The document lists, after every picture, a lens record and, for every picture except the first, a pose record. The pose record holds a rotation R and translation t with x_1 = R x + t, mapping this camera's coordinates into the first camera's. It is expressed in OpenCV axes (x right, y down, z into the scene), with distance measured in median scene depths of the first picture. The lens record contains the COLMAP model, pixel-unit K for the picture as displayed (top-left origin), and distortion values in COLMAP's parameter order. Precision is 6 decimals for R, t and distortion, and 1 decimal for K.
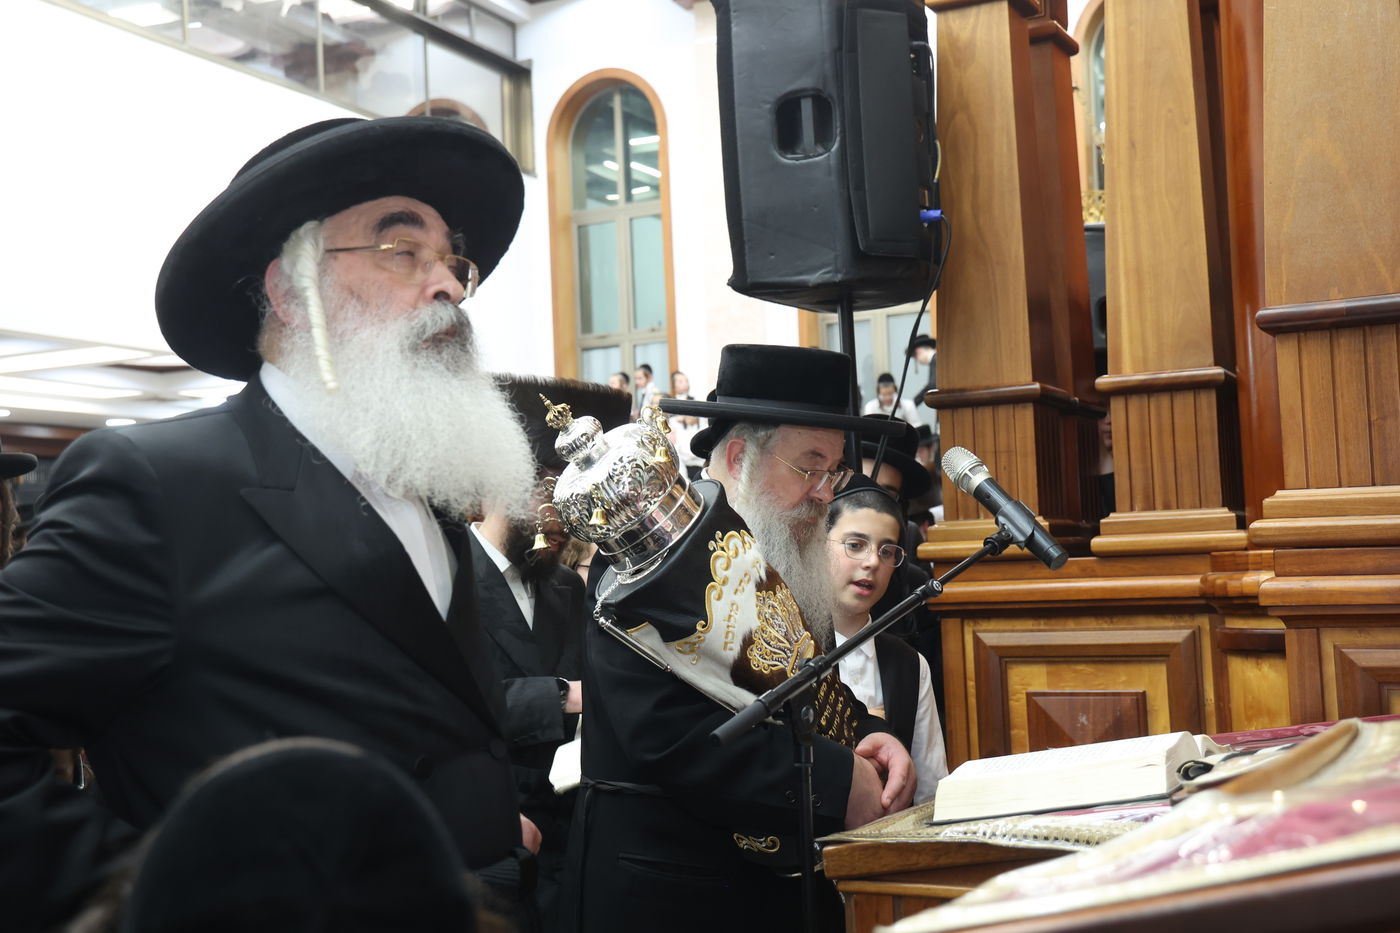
lens RADIAL K [[1783.5, 0, 657.2], [0, 1783.5, 441.8], [0, 0, 1]] dist [0.112862, 0.000000]
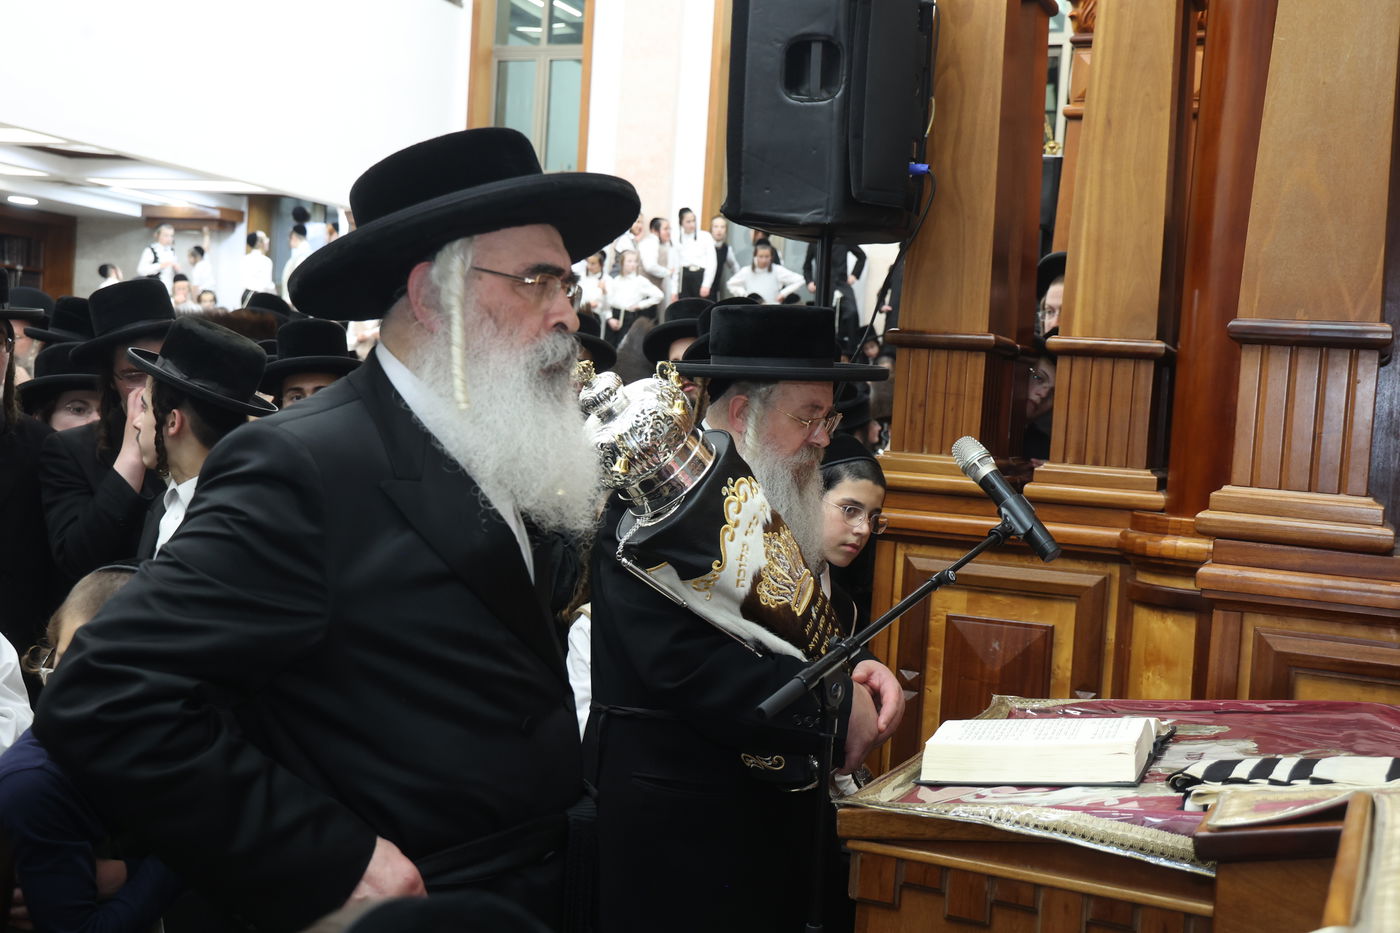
lens RADIAL K [[1707.8, 0, 667.3], [0, 1707.8, 444.0], [0, 0, 1]] dist [0.103778, 0.000000]
pose [[0.989787, 0.098716, 0.102846, -0.082906], [-0.109629, 0.988251, 0.106501, -0.057530], [-0.091124, -0.116688, 0.988979, -0.009440]]
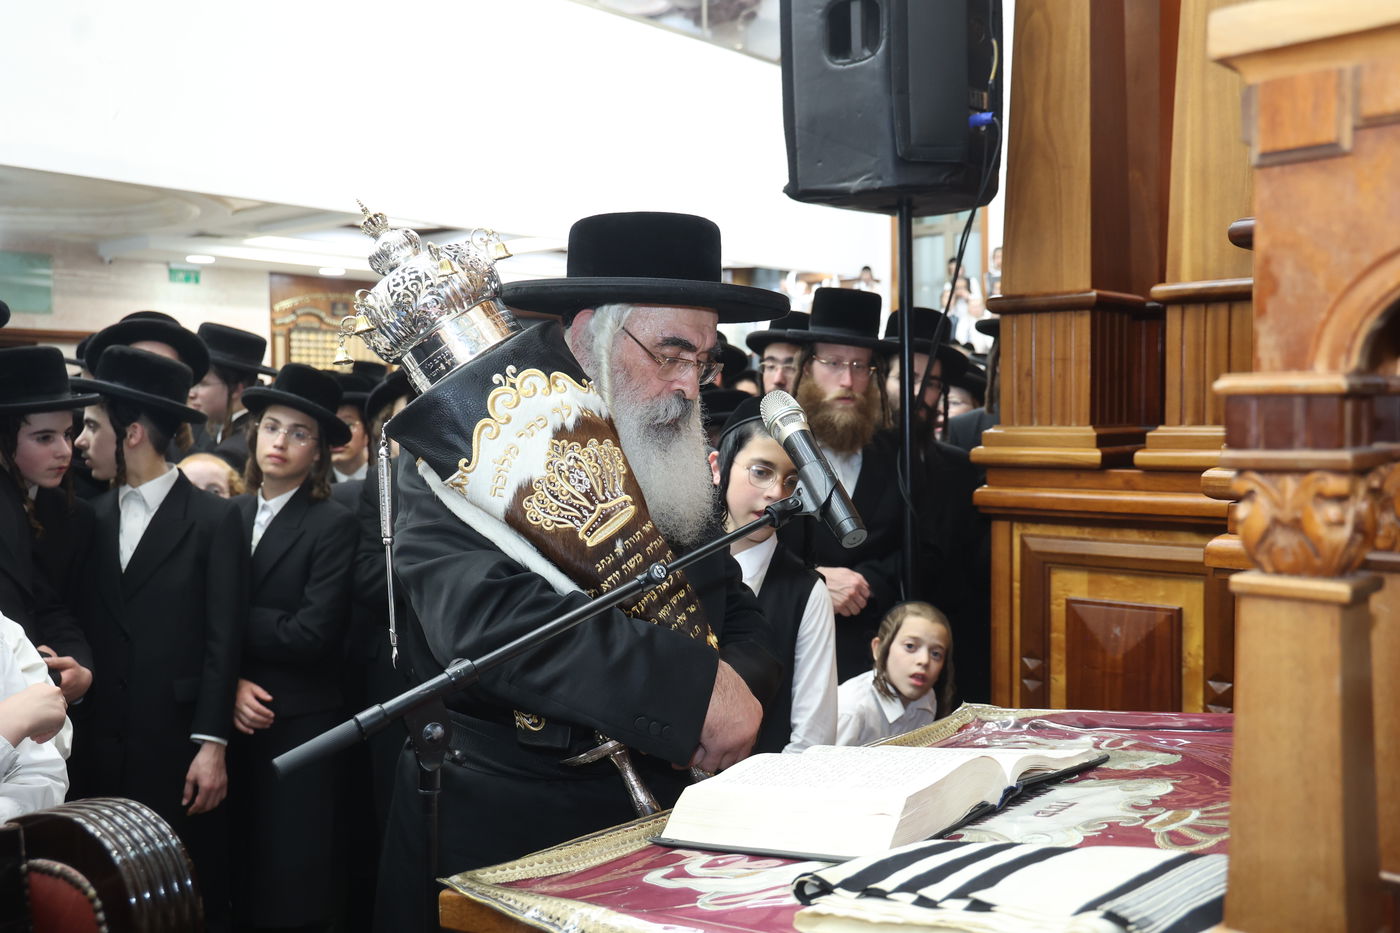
lens RADIAL K [[1300.7, 0, 693.3], [0, 1300.7, 459.9], [0, 0, 1]] dist [0.010658, 0.000000]
pose [[0.968158, 0.036162, -0.247713, 0.183512], [-0.004344, 0.991789, 0.127808, -0.031478], [0.250301, -0.122662, 0.960366, 0.254725]]
